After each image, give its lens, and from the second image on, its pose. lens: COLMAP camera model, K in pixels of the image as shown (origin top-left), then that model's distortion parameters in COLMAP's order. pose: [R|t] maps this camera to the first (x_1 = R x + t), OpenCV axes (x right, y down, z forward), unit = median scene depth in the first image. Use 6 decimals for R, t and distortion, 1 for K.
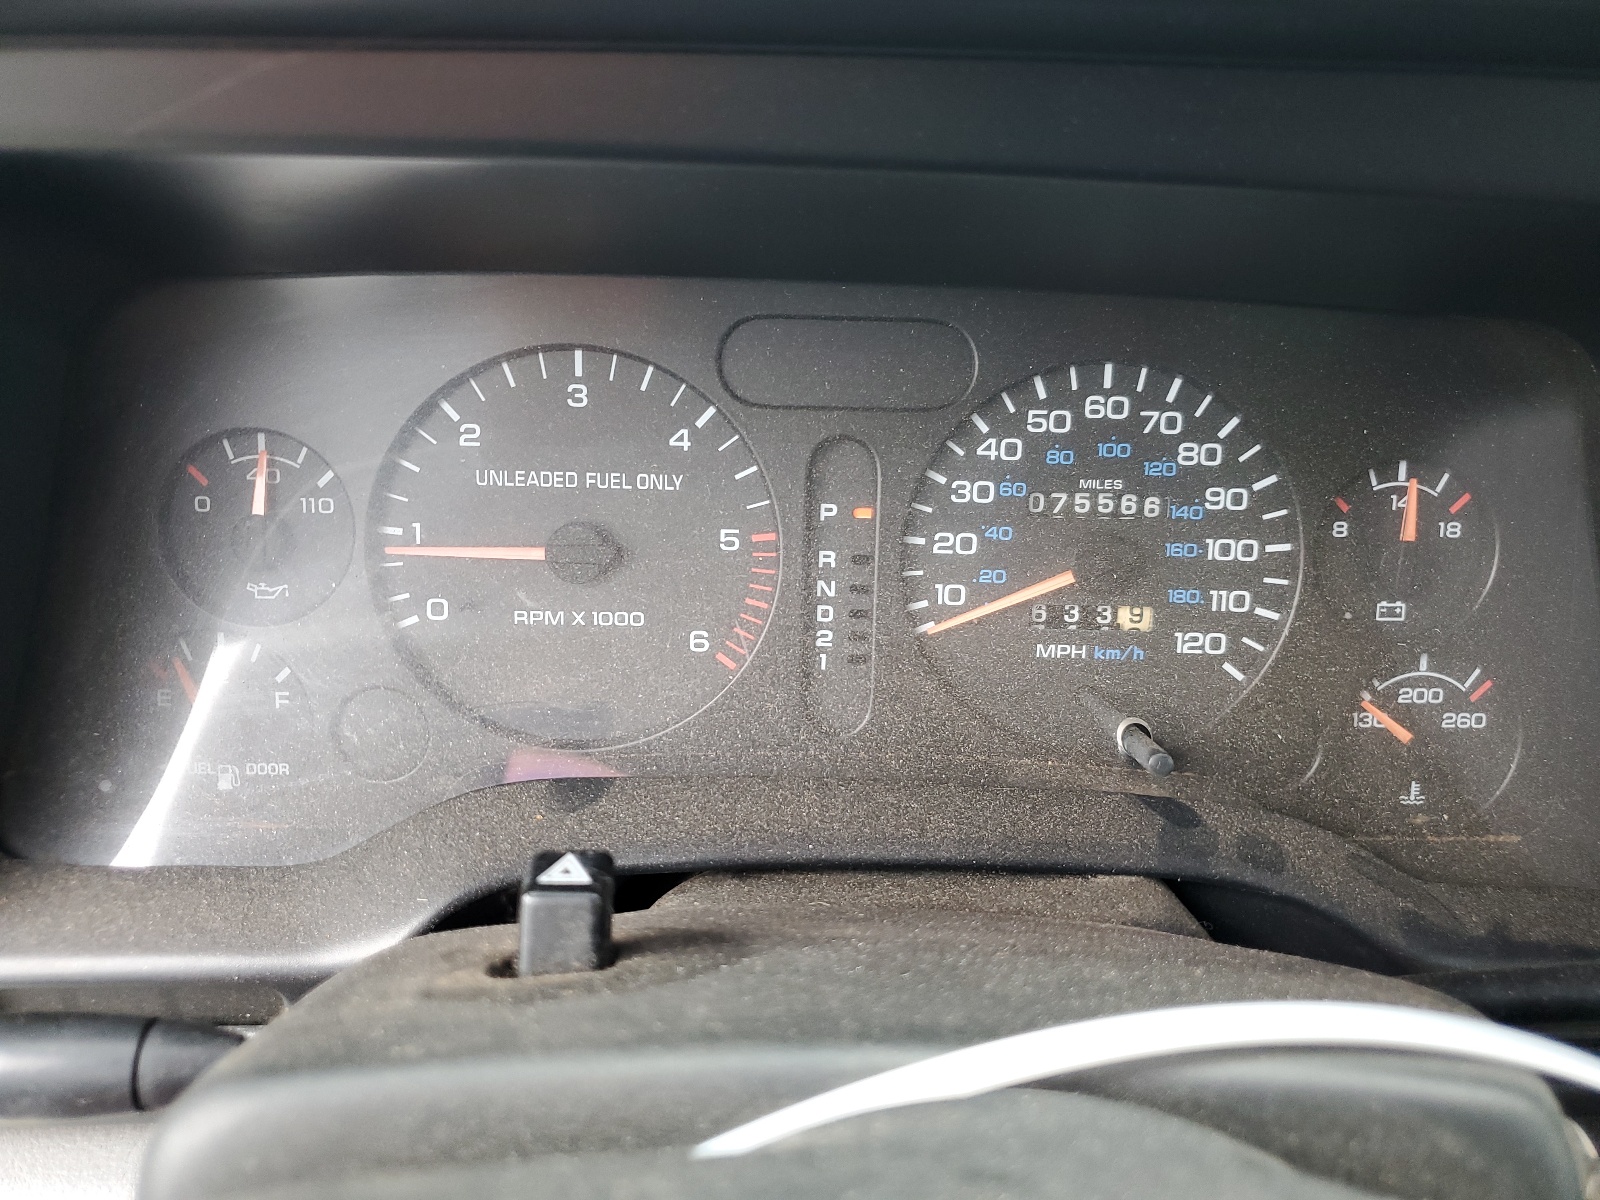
lens RADIAL K [[1183.6, 0, 801.4], [0, 1183.6, 603.0], [0, 0, 1]] dist [0.014054, -0.000337]
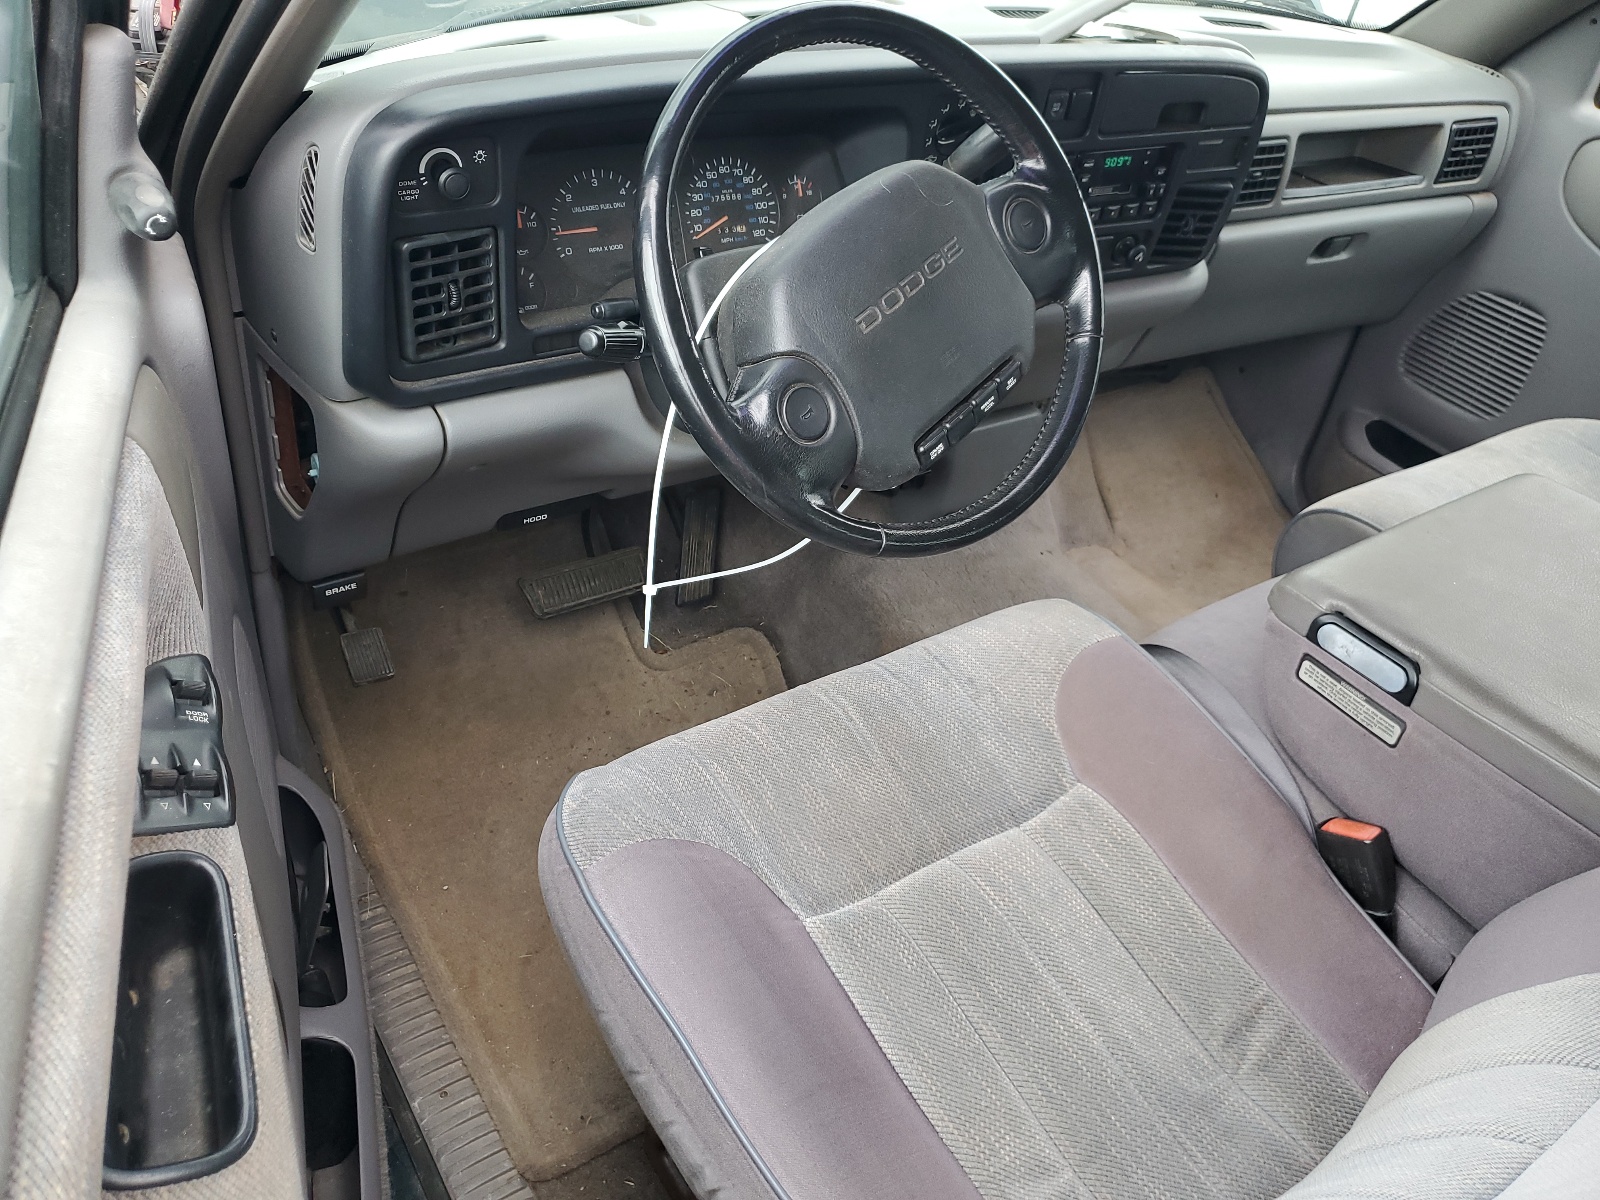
lens RADIAL K [[1183.6, 0, 794.2], [0, 1183.6, 587.2], [0, 0, 1]] dist [0.014054, -0.000337]
pose [[0.840613, -0.275615, 0.466267, -1.617832], [0.216744, 0.960092, 0.176760, 0.471672], [-0.496378, -0.047526, 0.866805, -2.334629]]
